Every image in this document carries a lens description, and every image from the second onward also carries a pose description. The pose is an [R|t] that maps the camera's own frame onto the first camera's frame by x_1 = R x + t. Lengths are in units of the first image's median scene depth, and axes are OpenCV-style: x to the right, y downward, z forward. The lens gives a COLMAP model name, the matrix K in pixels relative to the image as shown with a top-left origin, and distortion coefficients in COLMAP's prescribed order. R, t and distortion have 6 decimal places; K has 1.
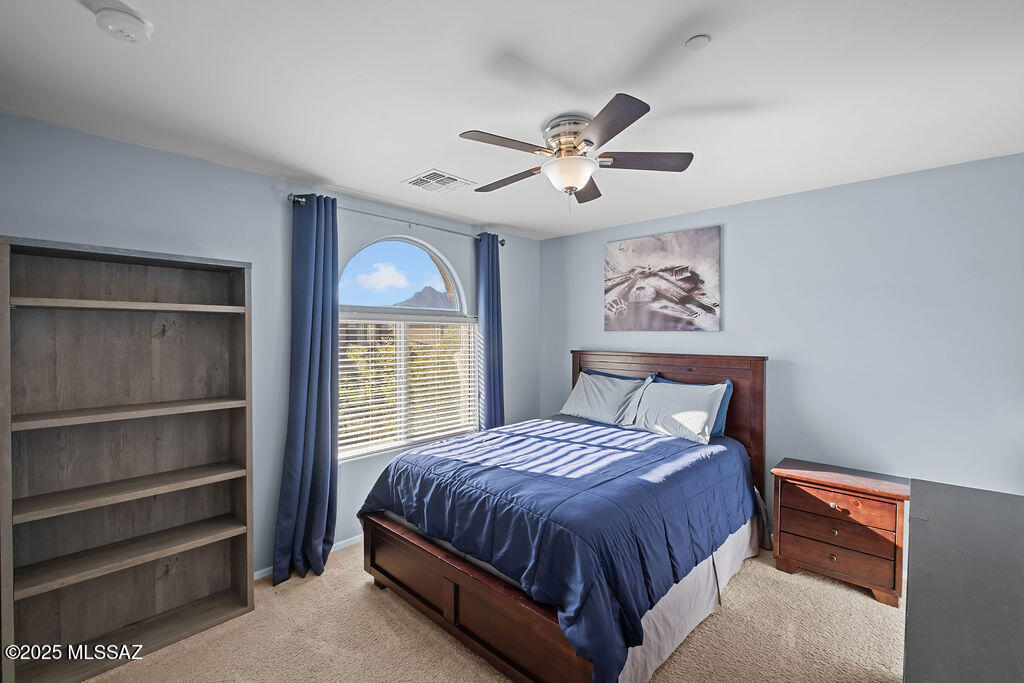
lens RADIAL K [[444.9, 0, 511.4], [0, 444.9, 340.2], [0, 0, 1]] dist [-0.002571, -0.002935]
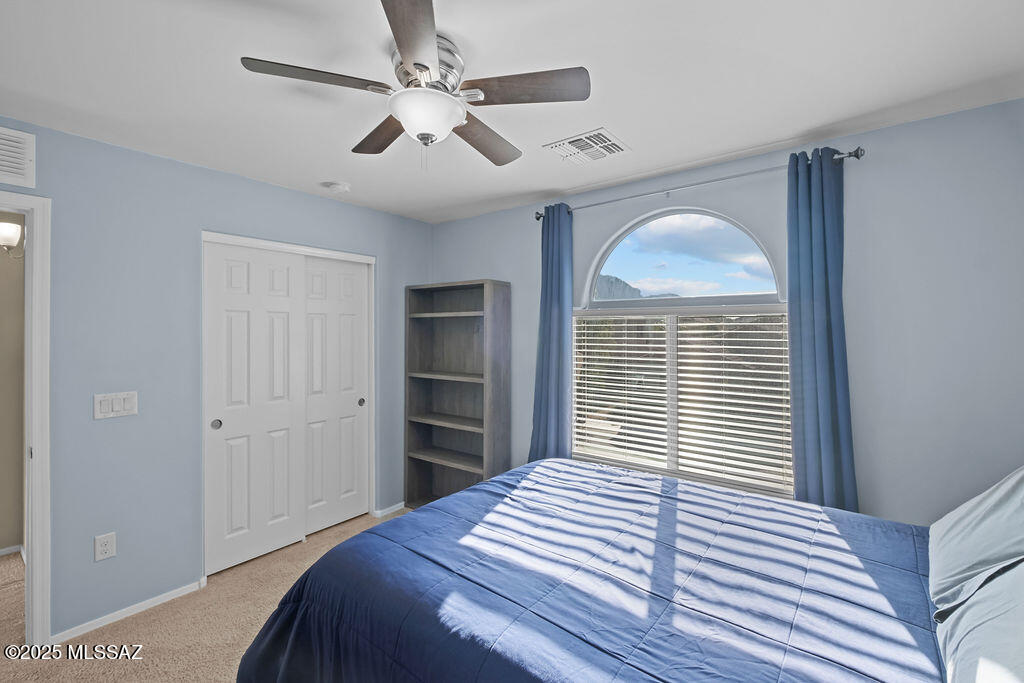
lens RADIAL K [[444.9, 0, 509.2], [0, 444.9, 324.0], [0, 0, 1]] dist [-0.002571, -0.002935]
pose [[0.088132, -0.016809, -0.995967, 0.751348], [-0.011640, 0.999772, -0.017903, -0.010968], [0.996041, 0.013171, 0.087916, 0.911396]]
